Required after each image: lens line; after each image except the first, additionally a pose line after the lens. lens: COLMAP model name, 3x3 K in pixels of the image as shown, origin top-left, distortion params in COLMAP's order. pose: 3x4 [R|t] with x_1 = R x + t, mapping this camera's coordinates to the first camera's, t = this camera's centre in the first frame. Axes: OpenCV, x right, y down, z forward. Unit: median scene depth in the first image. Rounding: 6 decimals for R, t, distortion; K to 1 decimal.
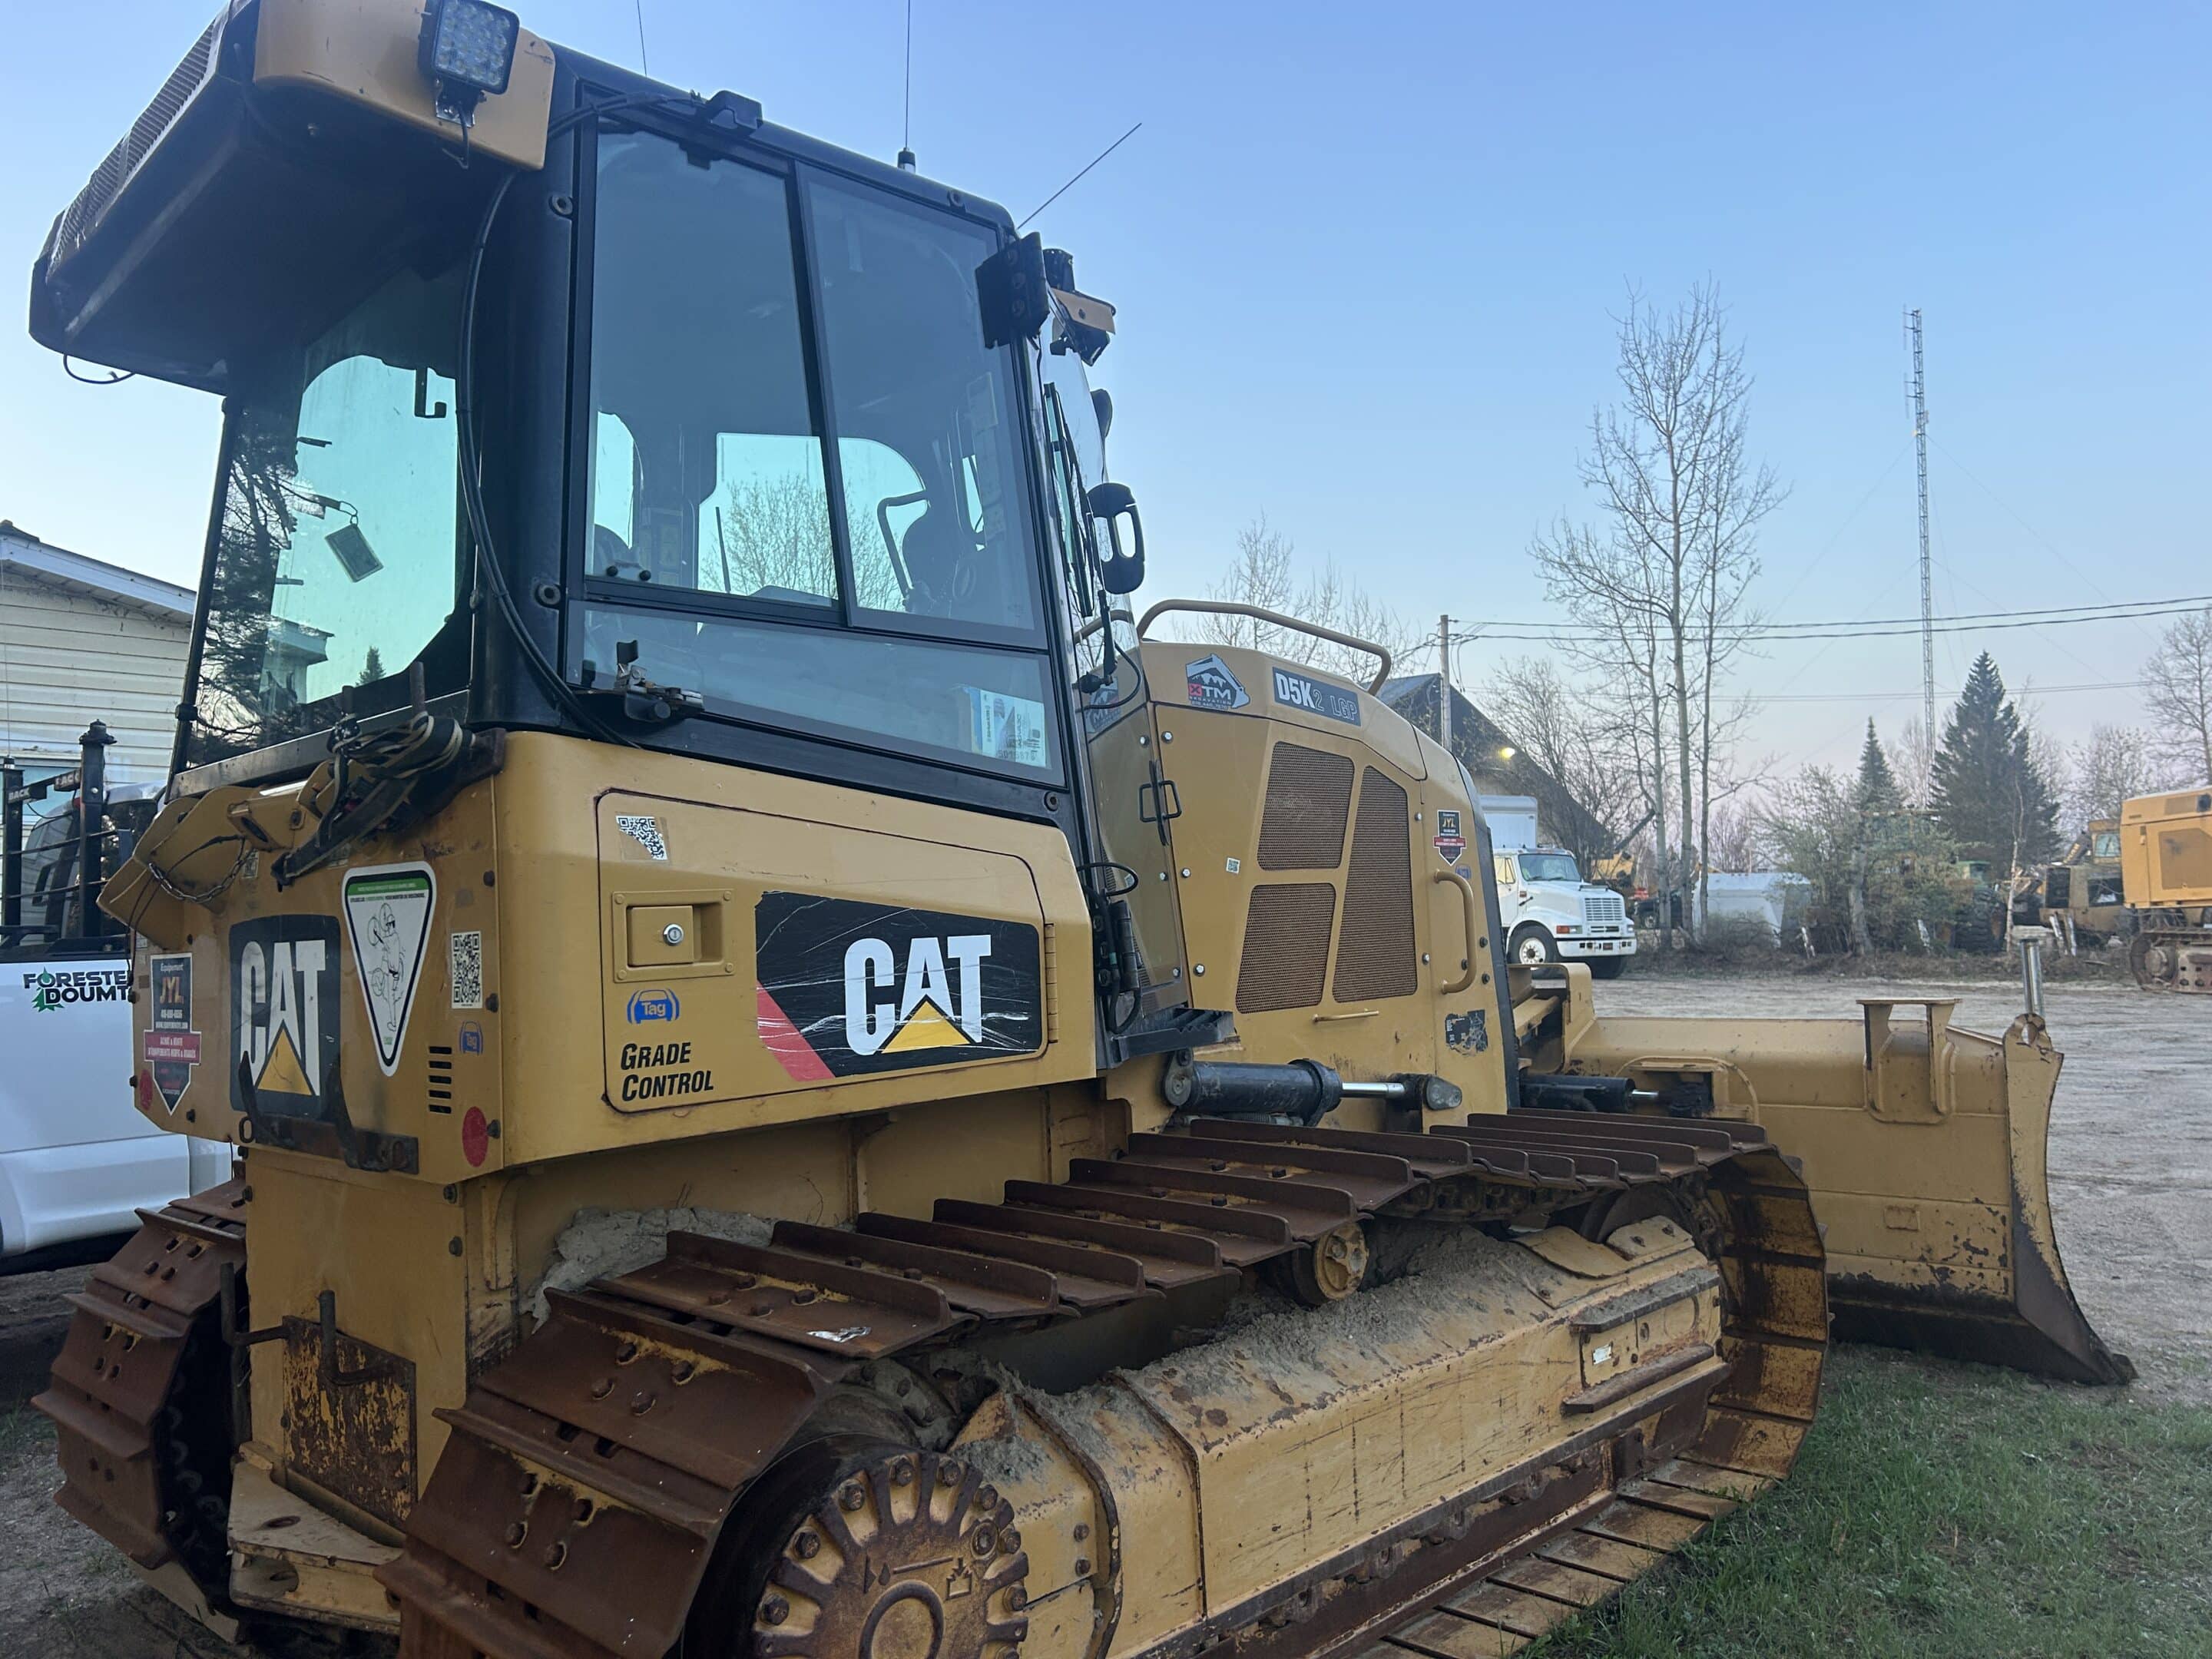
lens RADIAL K [[1659.9, 0, 1106.0], [0, 1659.9, 829.5], [0, 0, 1]] dist [0.084173, -0.153955]
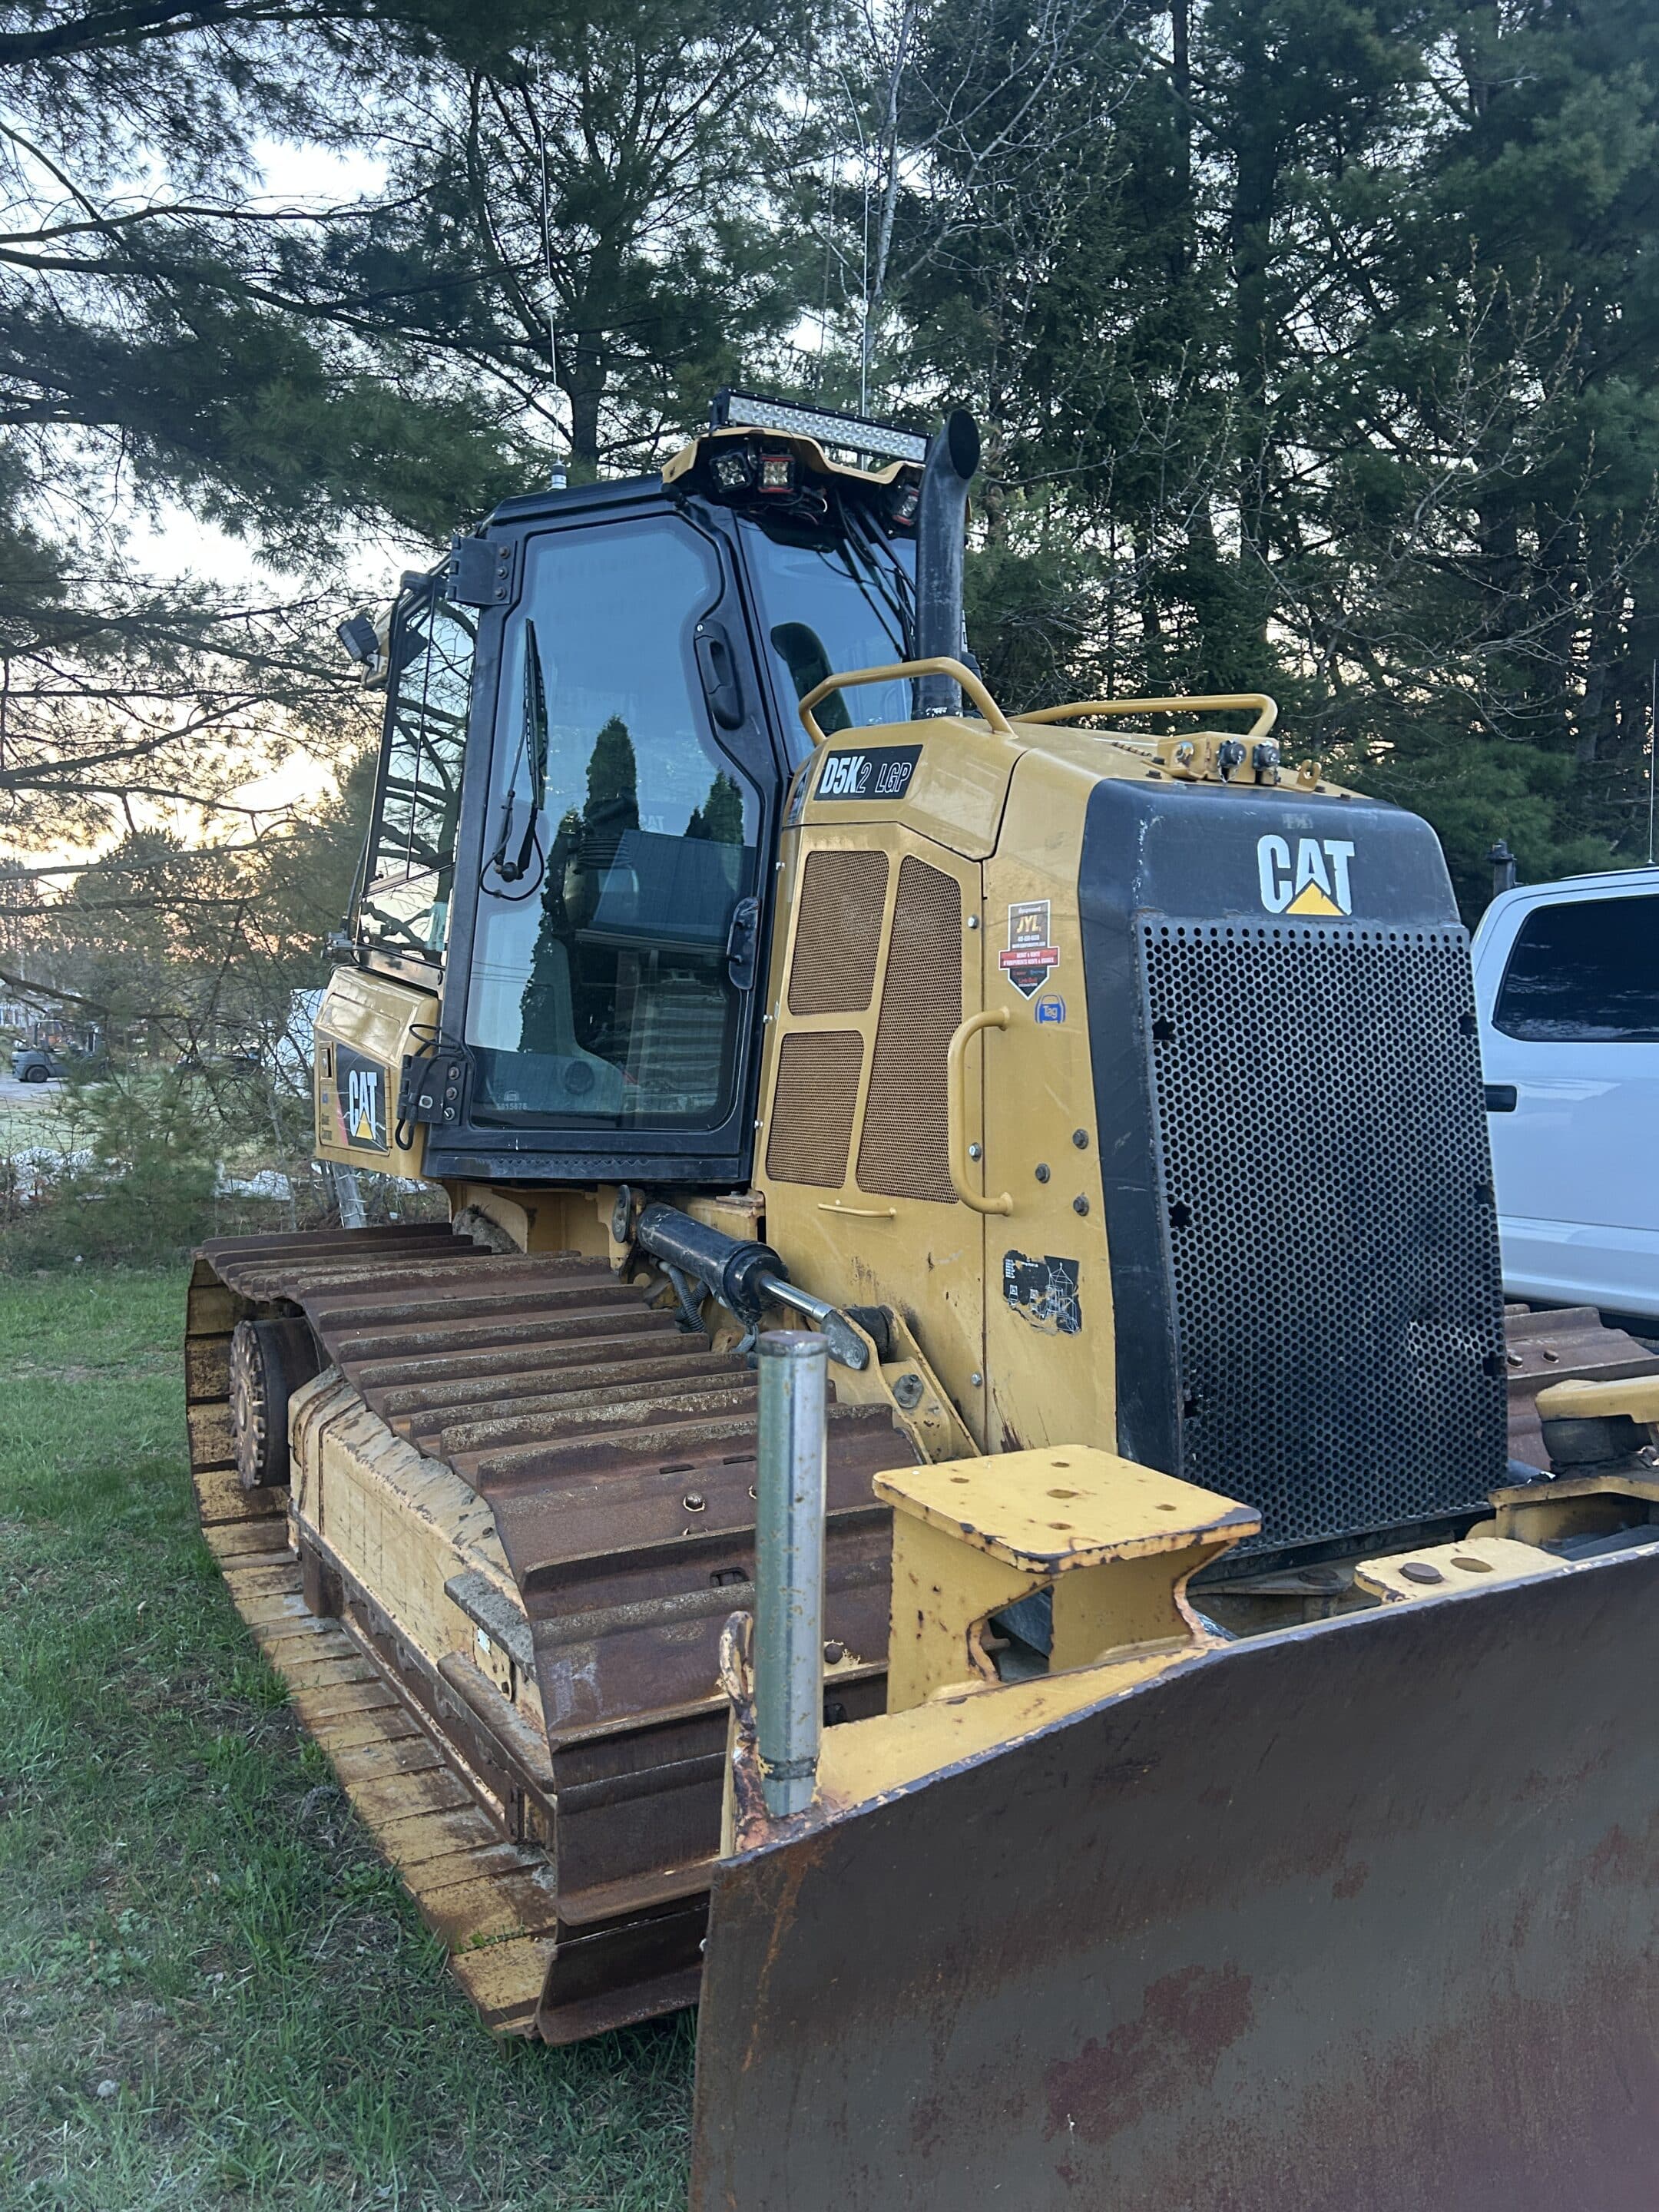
lens RADIAL K [[1659.9, 0, 820.4], [0, 1659.9, 1086.6], [0, 0, 1]] dist [0.084173, -0.153955]
pose [[-0.281644, 0.063710, -0.957401, 0.792847], [0.070434, 0.996474, 0.045590, 0.020638], [0.956930, -0.054594, -0.285139, 1.110670]]
